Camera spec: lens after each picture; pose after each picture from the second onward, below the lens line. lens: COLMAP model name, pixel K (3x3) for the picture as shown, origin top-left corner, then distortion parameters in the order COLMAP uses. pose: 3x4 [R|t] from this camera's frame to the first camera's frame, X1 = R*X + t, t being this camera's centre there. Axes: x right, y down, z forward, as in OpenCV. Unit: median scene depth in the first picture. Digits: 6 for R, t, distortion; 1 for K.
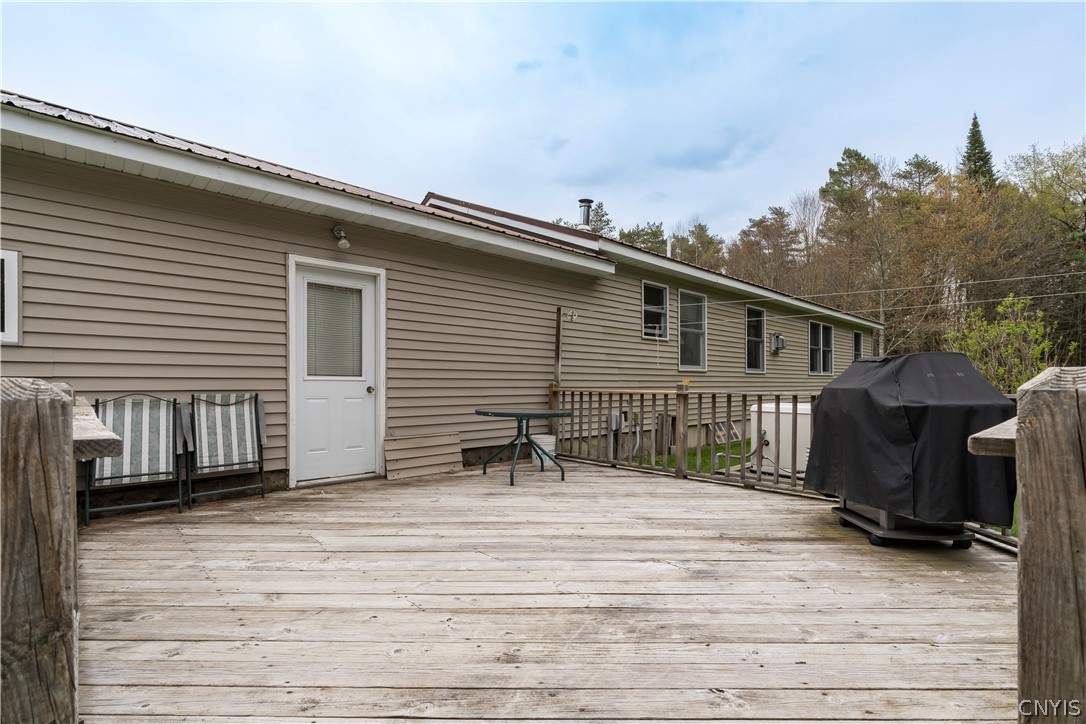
lens RADIAL K [[490.2, 0, 541.3], [0, 490.2, 393.2], [0, 0, 1]] dist [-0.000285, -0.000477]
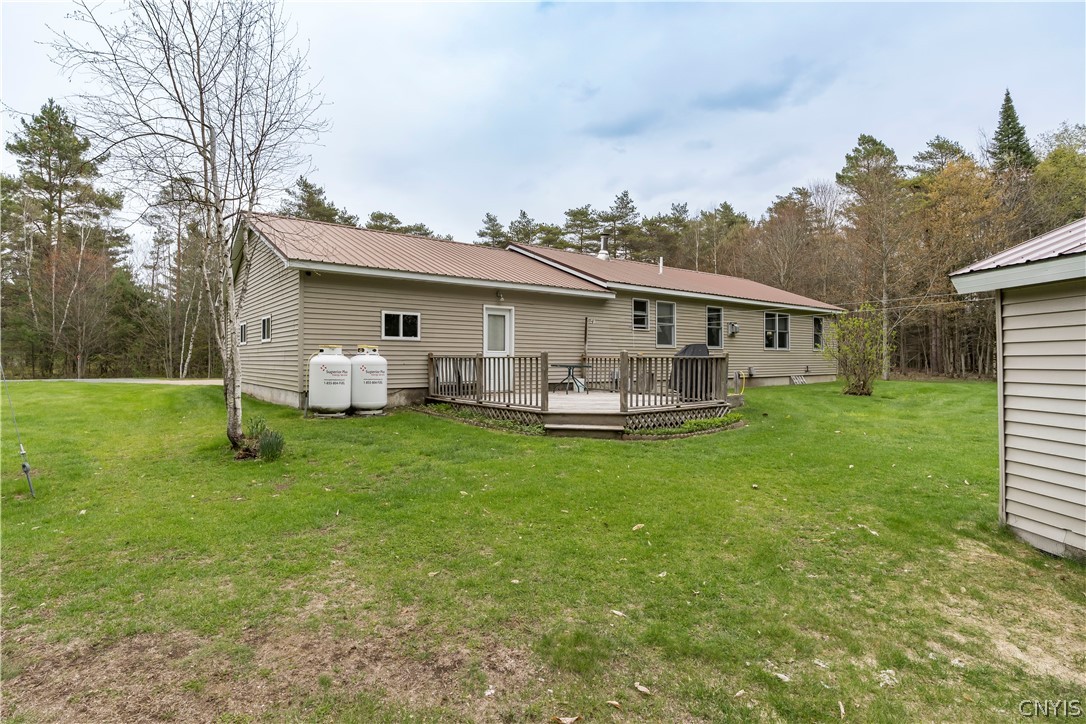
lens RADIAL K [[516.3, 0, 528.1], [0, 516.3, 364.5], [0, 0, 1]] dist [-0.000227, 0.000340]
pose [[0.997032, 0.007300, -0.076636, -0.005529], [-0.007700, 0.999958, -0.004925, 0.004688], [0.076597, 0.005501, 0.997047, -0.159339]]
